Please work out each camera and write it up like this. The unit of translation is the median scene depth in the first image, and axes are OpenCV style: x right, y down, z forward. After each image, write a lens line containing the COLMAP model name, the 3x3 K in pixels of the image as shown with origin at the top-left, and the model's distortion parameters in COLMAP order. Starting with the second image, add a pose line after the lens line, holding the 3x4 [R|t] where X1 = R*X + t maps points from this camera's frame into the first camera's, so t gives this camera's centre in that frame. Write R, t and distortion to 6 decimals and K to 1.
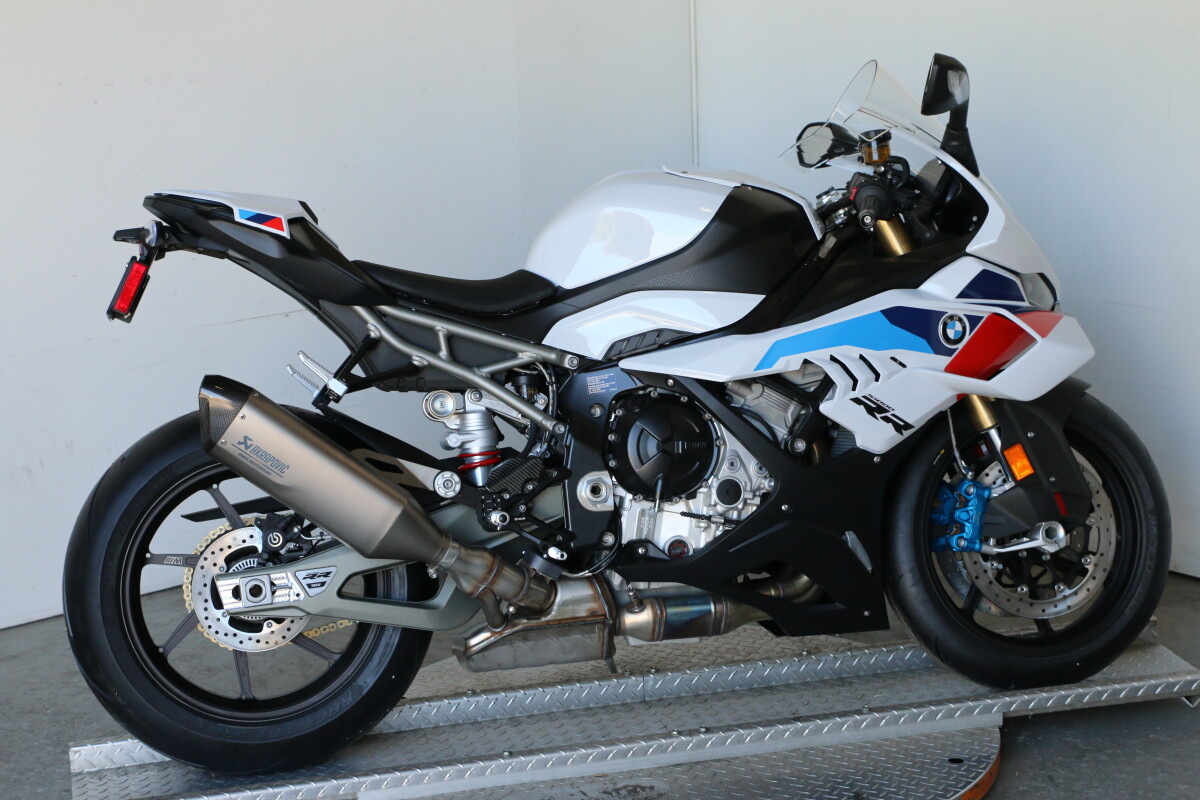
lens RADIAL K [[2216.2, 0, 600.0], [0, 2216.2, 400.0], [0, 0, 1]] dist [-0.015087, 0.271273]
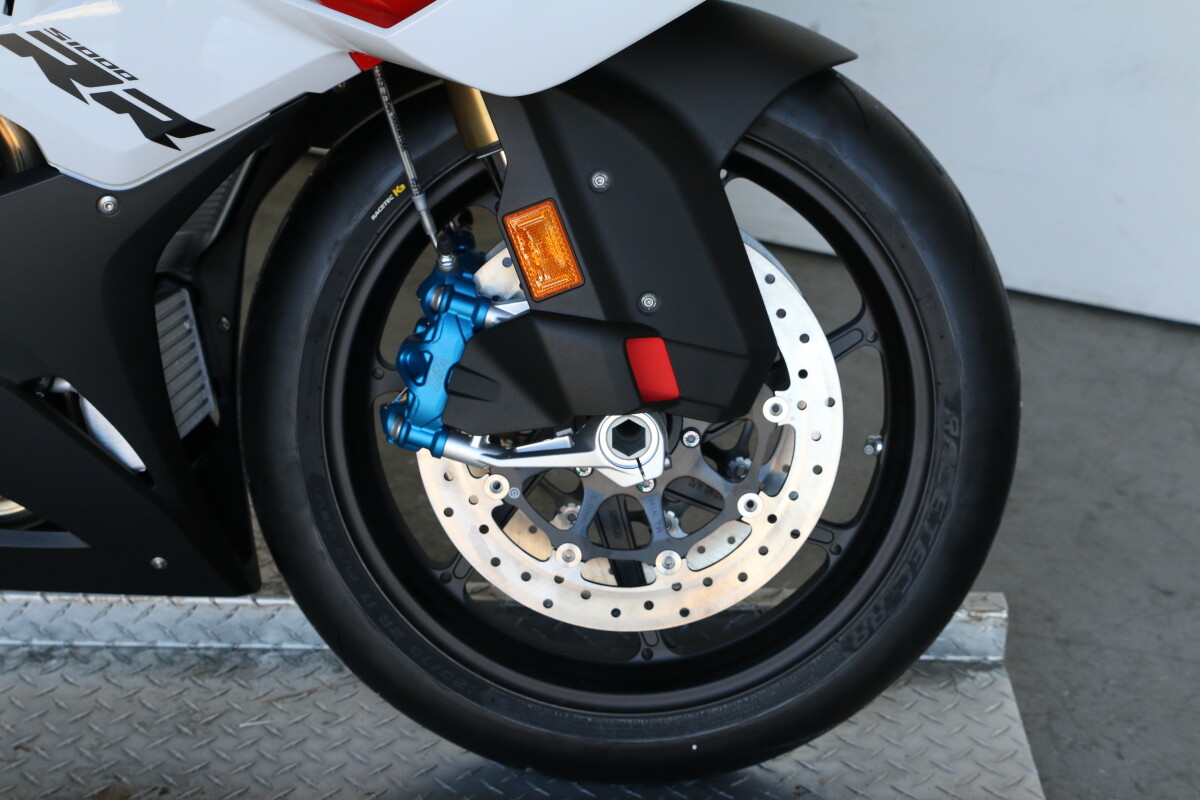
lens RADIAL K [[2166.4, 0, 600.0], [0, 2166.4, 400.0], [0, 0, 1]] dist [-0.017446, 0.129801]
pose [[0.970277, 0.149668, -0.190166, 0.282057], [-0.104491, 0.967890, 0.228627, -0.033642], [0.218277, -0.201961, 0.954760, 0.669680]]
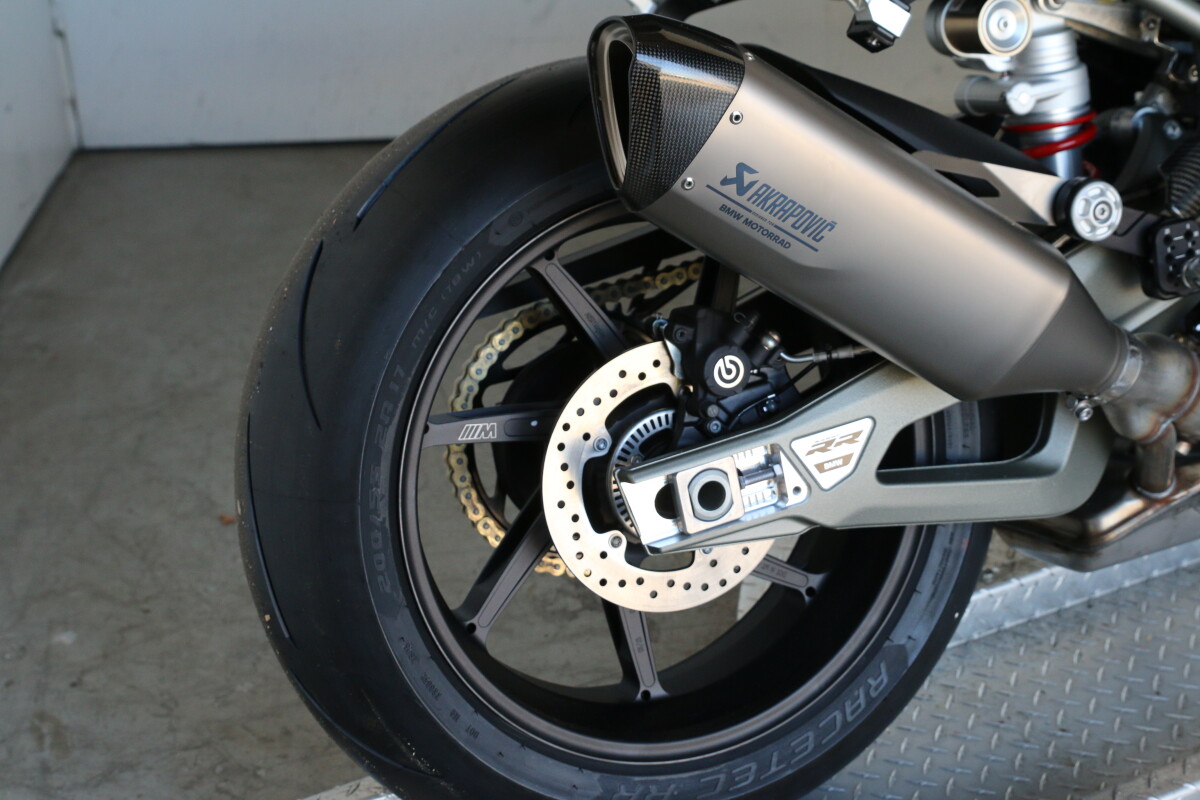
lens RADIAL K [[2216.2, 0, 600.0], [0, 2216.2, 400.0], [0, 0, 1]] dist [-0.015087, 0.271273]
pose [[0.976816, -0.111813, 0.182563, -0.248371], [0.066376, 0.968926, 0.238281, -0.037864], [-0.203533, -0.220638, 0.953883, 0.571064]]
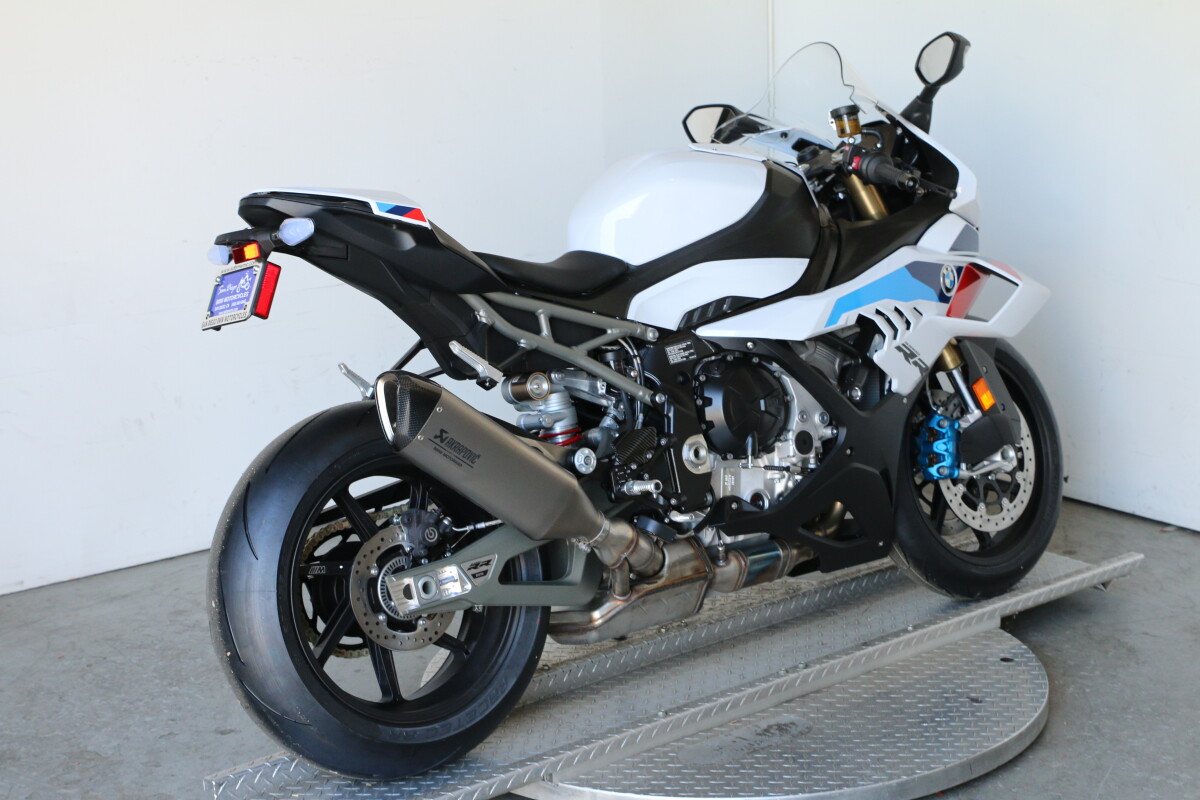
lens RADIAL K [[2160.8, 0, 600.0], [0, 2160.8, 400.0], [0, 0, 1]] dist [-0.004907, 0.154985]
pose [[0.898490, -0.090797, 0.429501, -0.478505], [0.091933, 0.995600, 0.018152, -0.007202], [-0.429259, 0.023176, 0.902884, 0.093484]]
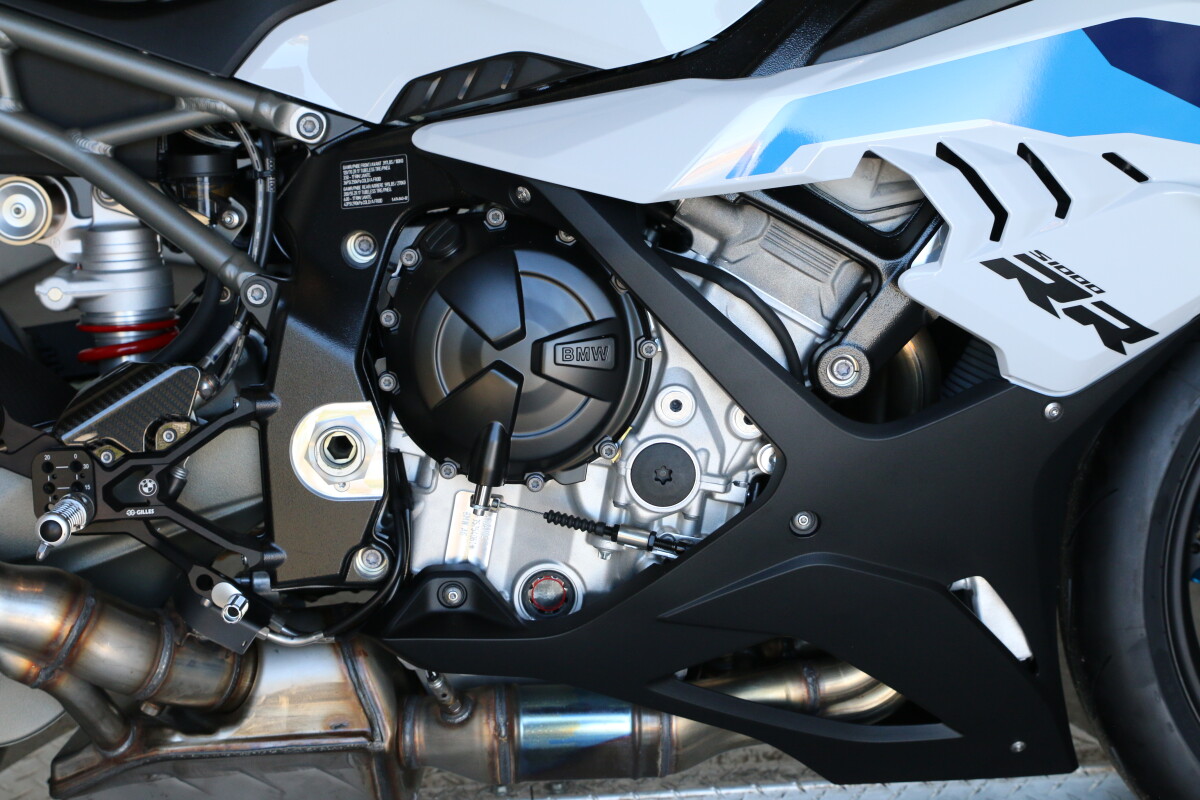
lens RADIAL K [[2166.4, 0, 600.0], [0, 2166.4, 400.0], [0, 0, 1]] dist [-0.017446, 0.129801]
pose [[0.984058, 0.066566, -0.164922, 0.110309], [-0.038445, 0.985007, 0.168178, -0.036831], [0.173645, -0.159157, 0.971862, 0.619092]]
